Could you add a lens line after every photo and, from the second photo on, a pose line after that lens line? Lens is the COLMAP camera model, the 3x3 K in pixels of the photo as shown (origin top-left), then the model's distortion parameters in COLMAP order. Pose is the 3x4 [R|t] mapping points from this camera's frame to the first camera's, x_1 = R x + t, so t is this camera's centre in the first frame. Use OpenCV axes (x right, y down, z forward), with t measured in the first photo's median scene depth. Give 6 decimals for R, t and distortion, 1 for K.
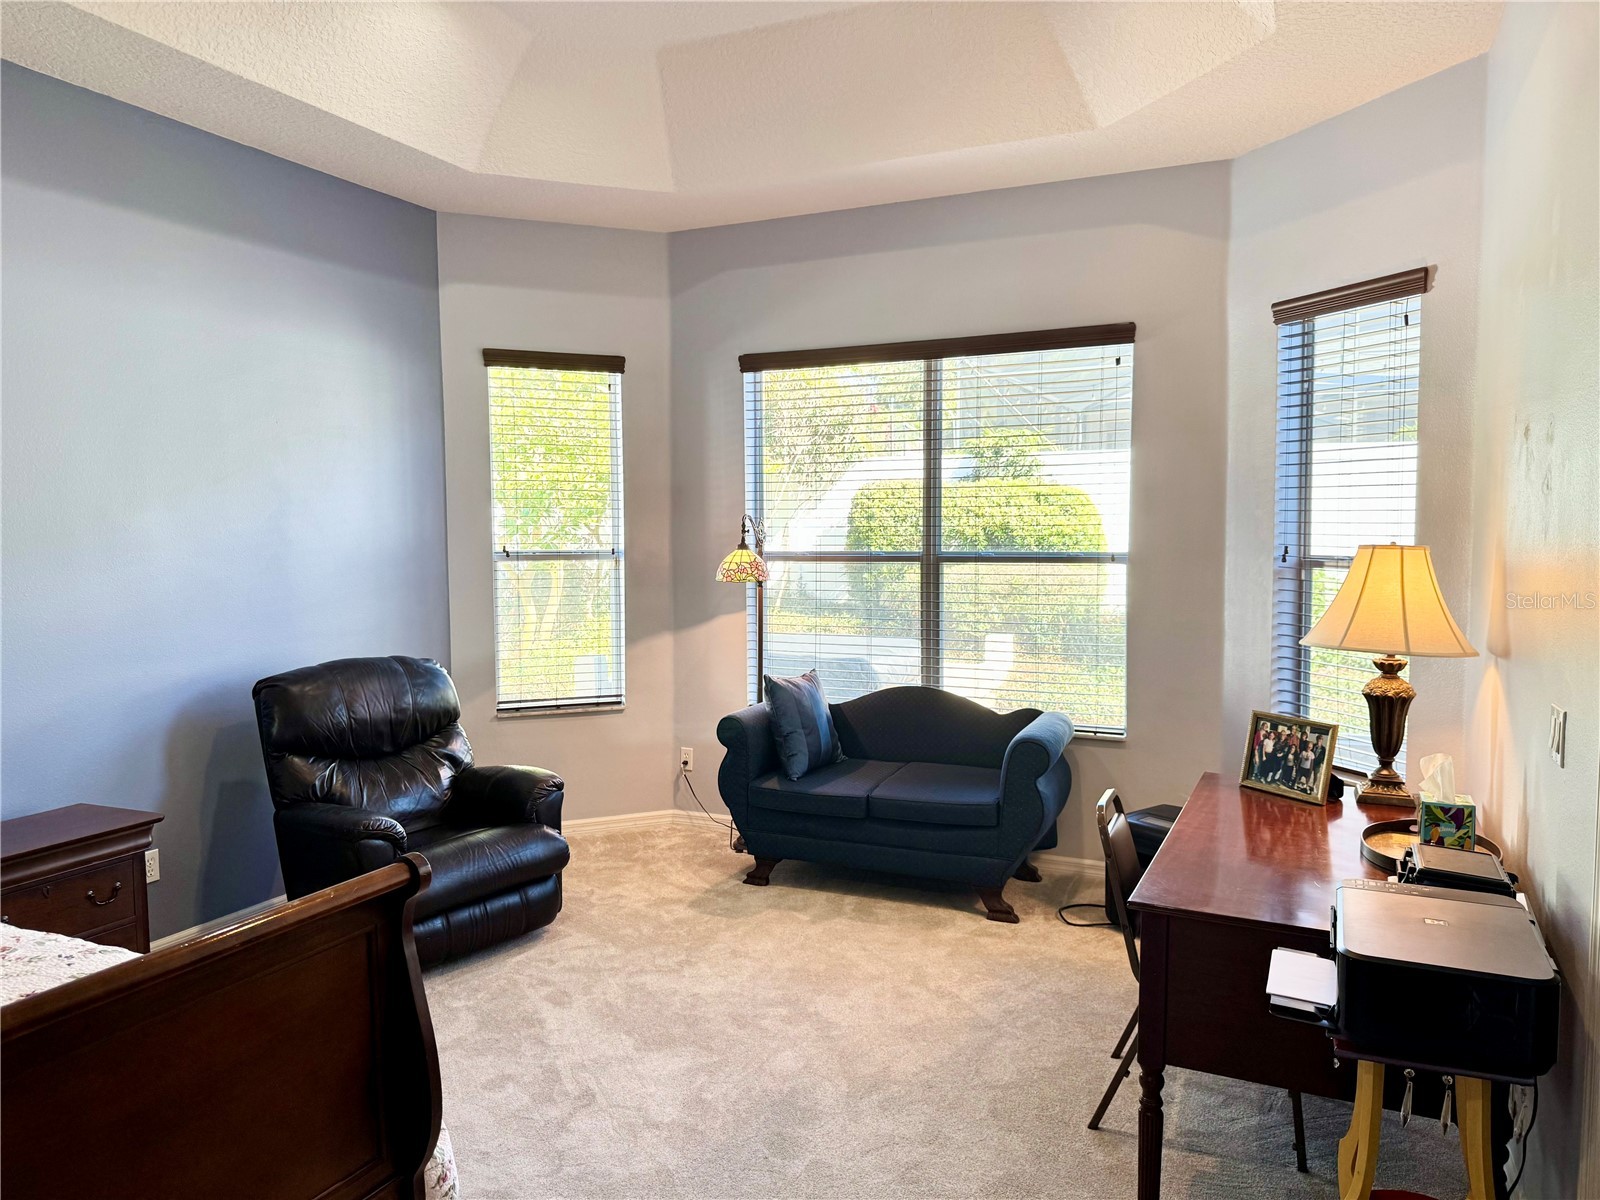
lens RADIAL K [[1112.0, 0, 800.0], [0, 1112.0, 600.0], [0, 0, 1]] dist [0.114099, -0.184856]
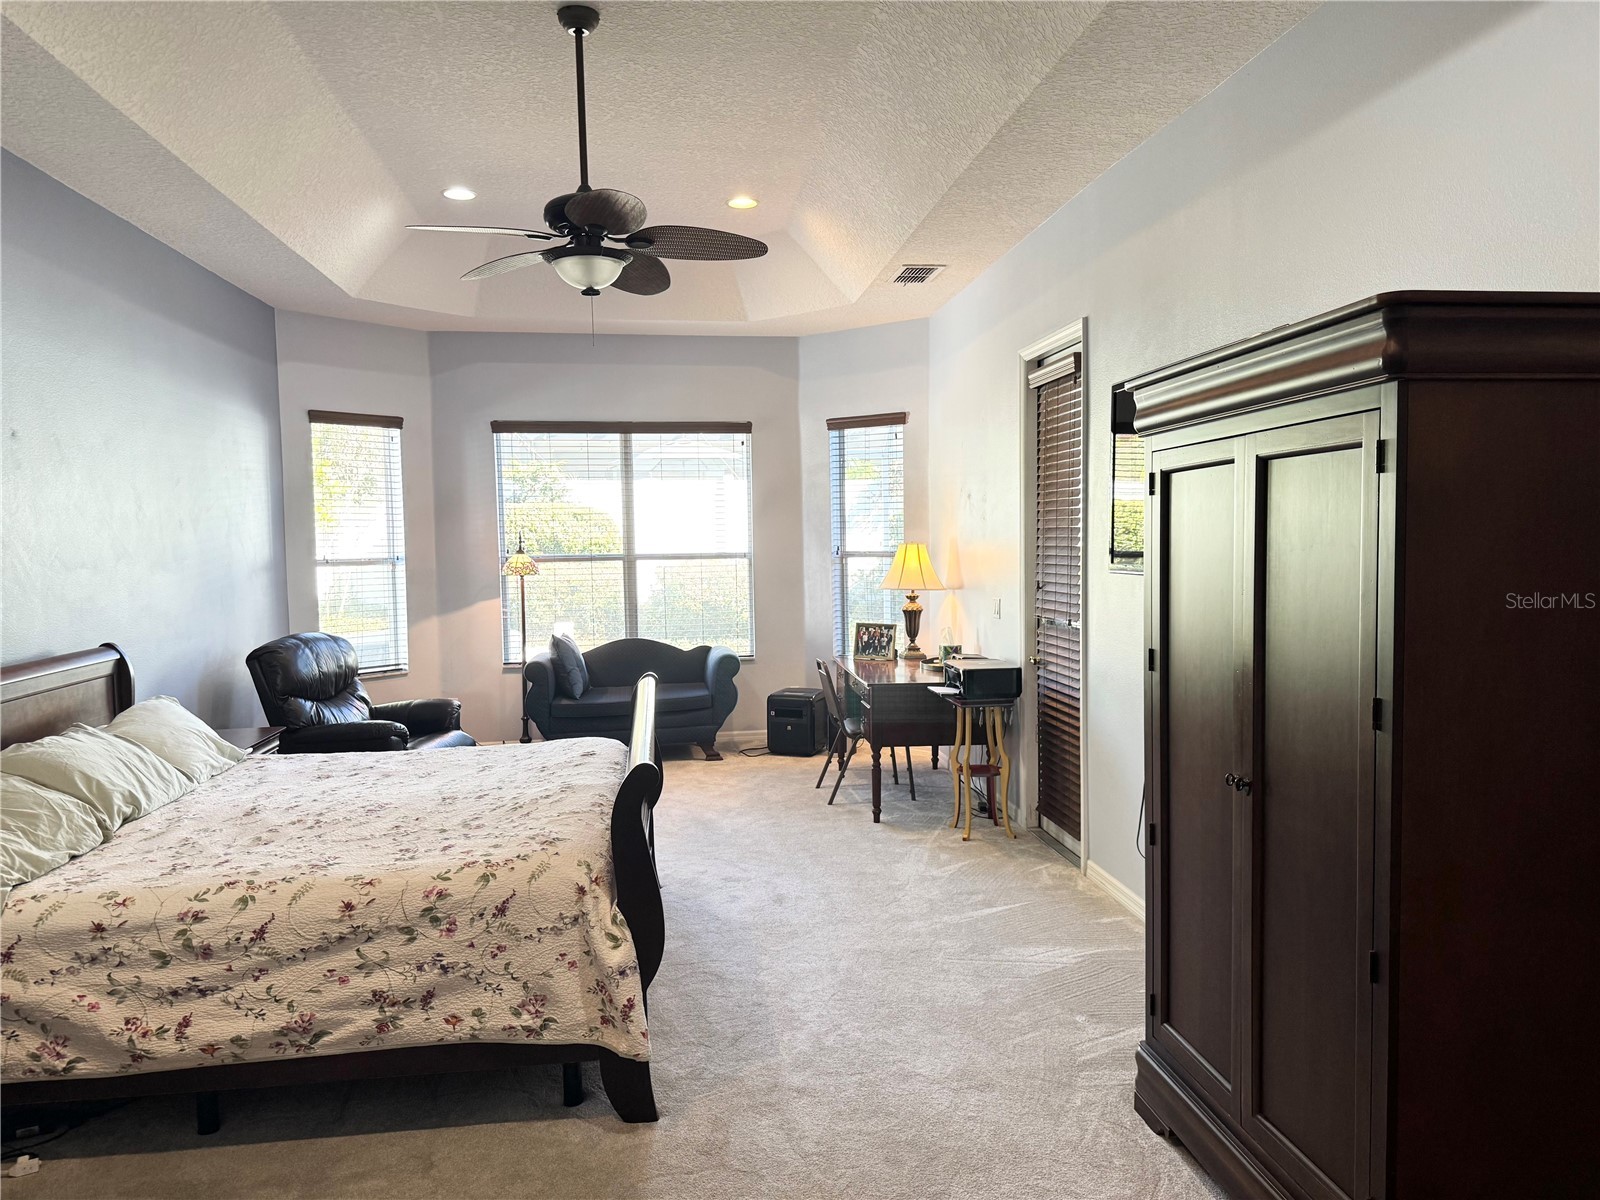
lens RADIAL K [[1112.0, 0, 800.0], [0, 1112.0, 600.0], [0, 0, 1]] dist [0.114099, -0.184856]
pose [[0.846564, -0.040333, 0.530757, -0.581073], [0.046531, 0.998915, 0.001693, 0.034596], [-0.530249, 0.023263, 0.847523, -0.520658]]
